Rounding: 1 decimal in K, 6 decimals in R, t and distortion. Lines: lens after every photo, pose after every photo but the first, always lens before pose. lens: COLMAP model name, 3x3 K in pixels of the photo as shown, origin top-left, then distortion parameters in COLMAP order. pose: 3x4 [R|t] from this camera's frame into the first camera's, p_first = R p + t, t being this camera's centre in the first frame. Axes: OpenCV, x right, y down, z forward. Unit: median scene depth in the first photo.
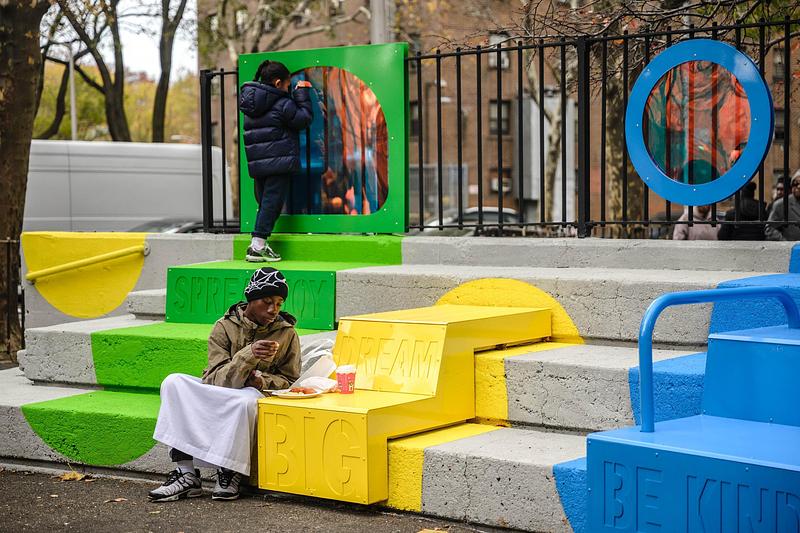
lens RADIAL K [[1897.5, 0, 400.0], [0, 1897.5, 266.5], [0, 0, 1]] dist [0.015288, 0.091949]
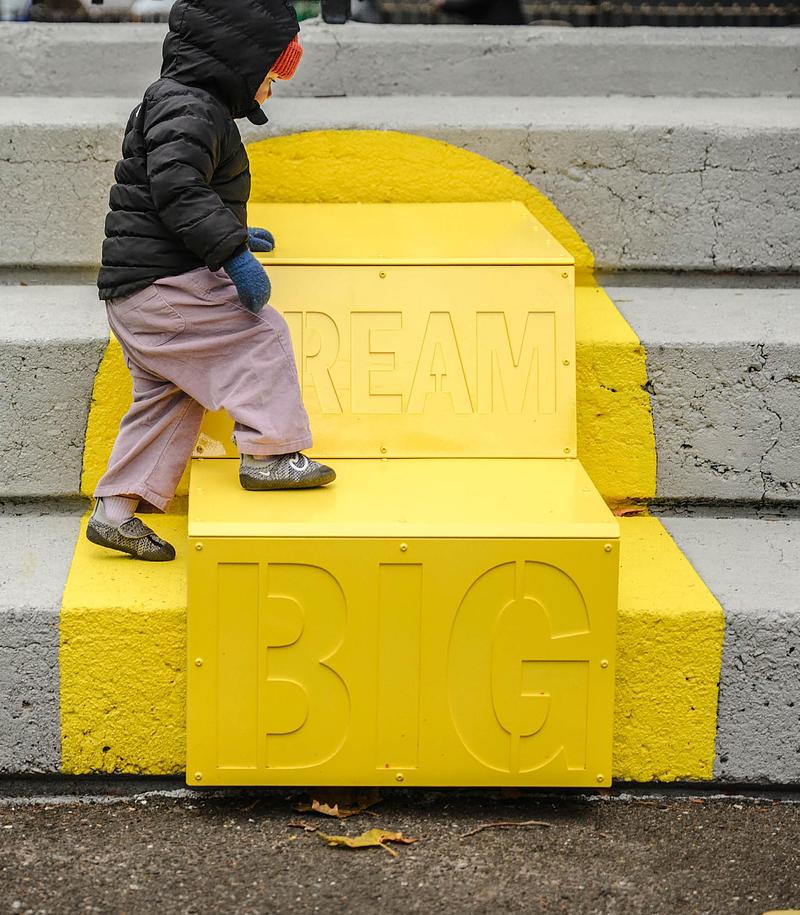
lens RADIAL K [[2935.2, 0, 400.0], [0, 2935.2, 457.5], [0, 0, 1]] dist [-0.020657, 0.273711]
pose [[0.725499, -0.109444, 0.679466, -0.346164], [0.014626, 0.989504, 0.143766, -0.013376], [-0.688068, -0.094365, 0.719484, 0.530085]]
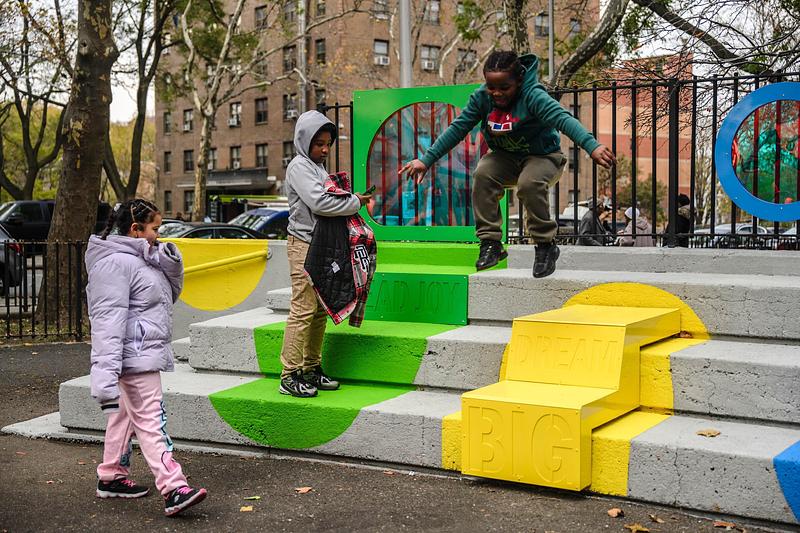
lens RADIAL K [[1271.2, 0, 400.0], [0, 1271.2, 266.5], [0, 0, 1]] dist [-0.010229, 0.006475]
pose [[0.991302, 0.000627, 0.131608, -0.182970], [-0.002089, 0.999938, 0.010974, -0.011565], [-0.131593, -0.011154, 0.991241, 0.231858]]
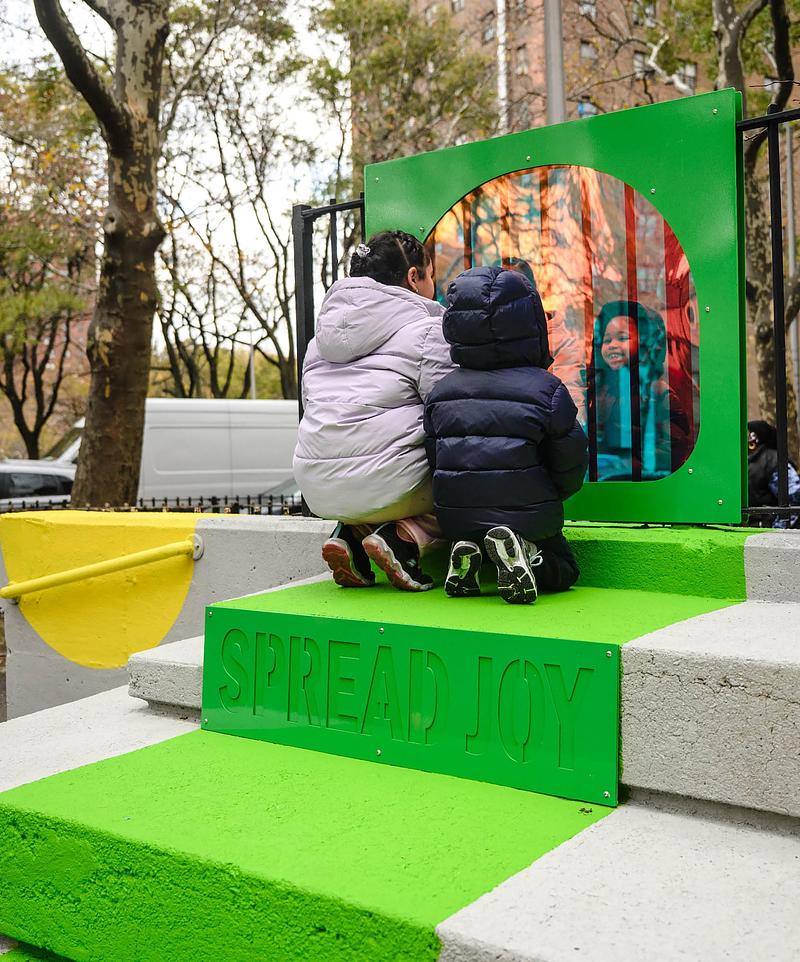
lens RADIAL K [[1133.6, 0, 454.9], [0, 1133.6, 479.8], [0, 0, 1]] dist [-0.017885, -0.006301]
pose [[0.999477, -0.013487, -0.029403, -0.060258], [0.013225, 0.999871, -0.009082, -0.028430], [0.029522, 0.008688, 0.999526, 0.797302]]
